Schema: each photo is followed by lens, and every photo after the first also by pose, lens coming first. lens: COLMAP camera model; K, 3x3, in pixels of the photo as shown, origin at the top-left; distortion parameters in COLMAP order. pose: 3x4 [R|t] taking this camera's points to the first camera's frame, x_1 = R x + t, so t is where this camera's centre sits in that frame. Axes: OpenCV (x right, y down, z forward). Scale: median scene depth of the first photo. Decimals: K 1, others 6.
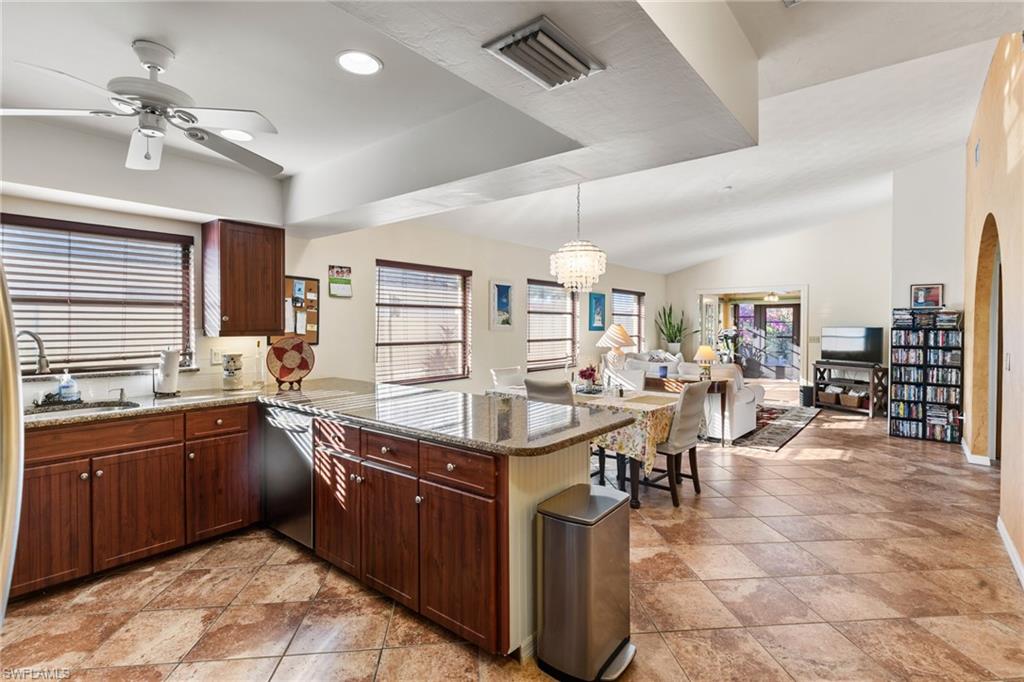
lens RADIAL K [[488.6, 0, 509.9], [0, 488.6, 331.5], [0, 0, 1]] dist [0.005125, -0.000300]
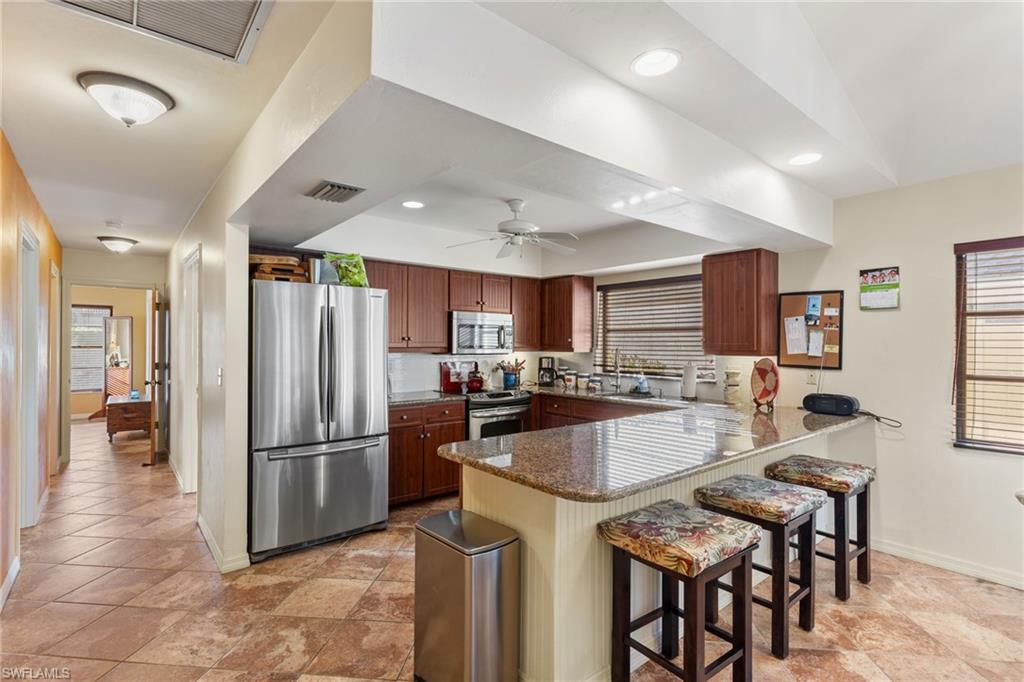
lens RADIAL K [[488.6, 0, 514.6], [0, 488.6, 341.4], [0, 0, 1]] dist [0.005125, -0.000300]
pose [[-0.190193, -0.007071, -0.981721, 1.108774], [-0.018488, 0.999823, -0.003619, -0.016605], [0.981573, 0.017462, -0.190290, 1.312134]]
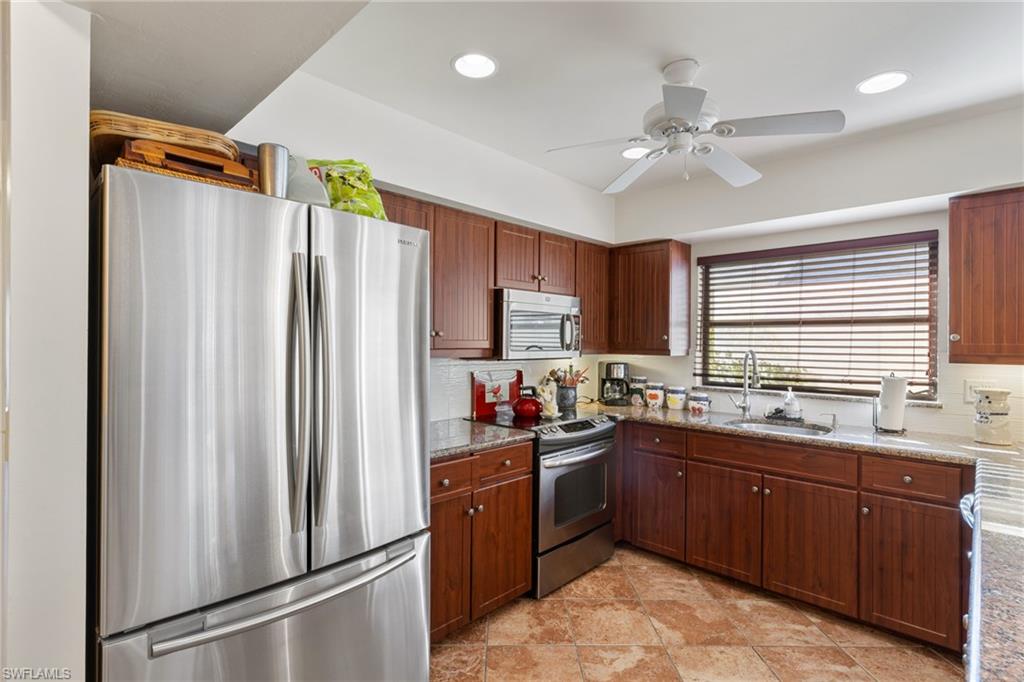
lens RADIAL K [[488.6, 0, 515.5], [0, 488.6, 340.5], [0, 0, 1]] dist [0.005125, -0.000300]
pose [[-0.073983, -0.005977, -0.997242, 0.274681], [-0.021891, 0.999751, -0.004368, -0.009080], [0.997019, 0.021508, -0.074095, 0.719548]]
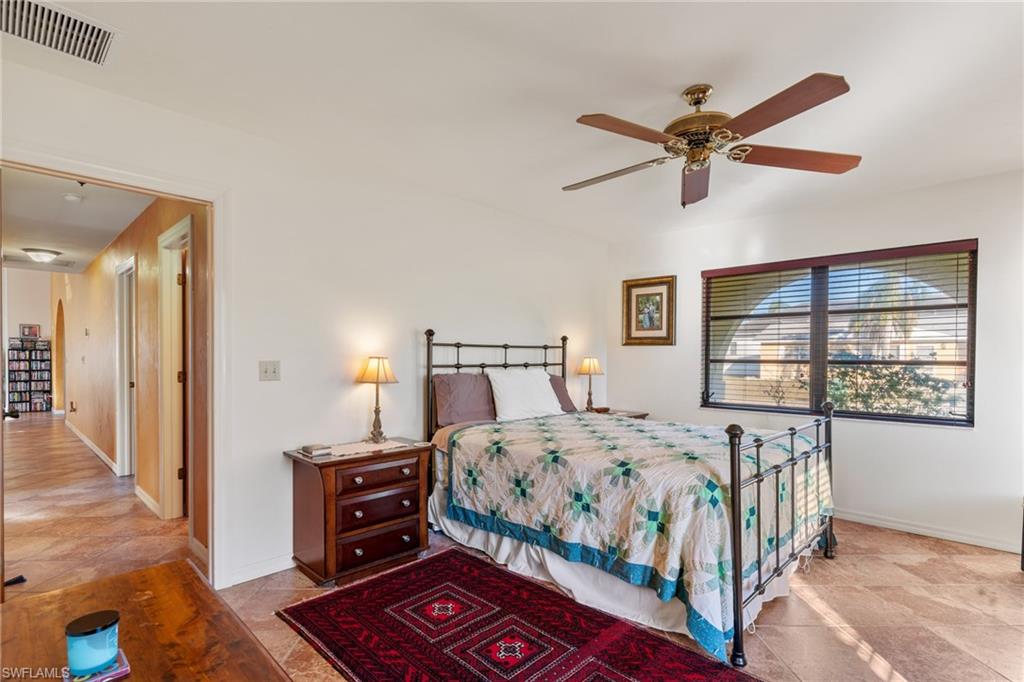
lens RADIAL K [[488.6, 0, 506.2], [0, 488.6, 363.8], [0, 0, 1]] dist [0.005125, -0.000300]
pose [[0.077900, -0.012189, 0.996887, -0.295941], [0.016920, 0.999797, 0.010903, 0.020541], [-0.996818, 0.016018, 0.078091, -0.321447]]
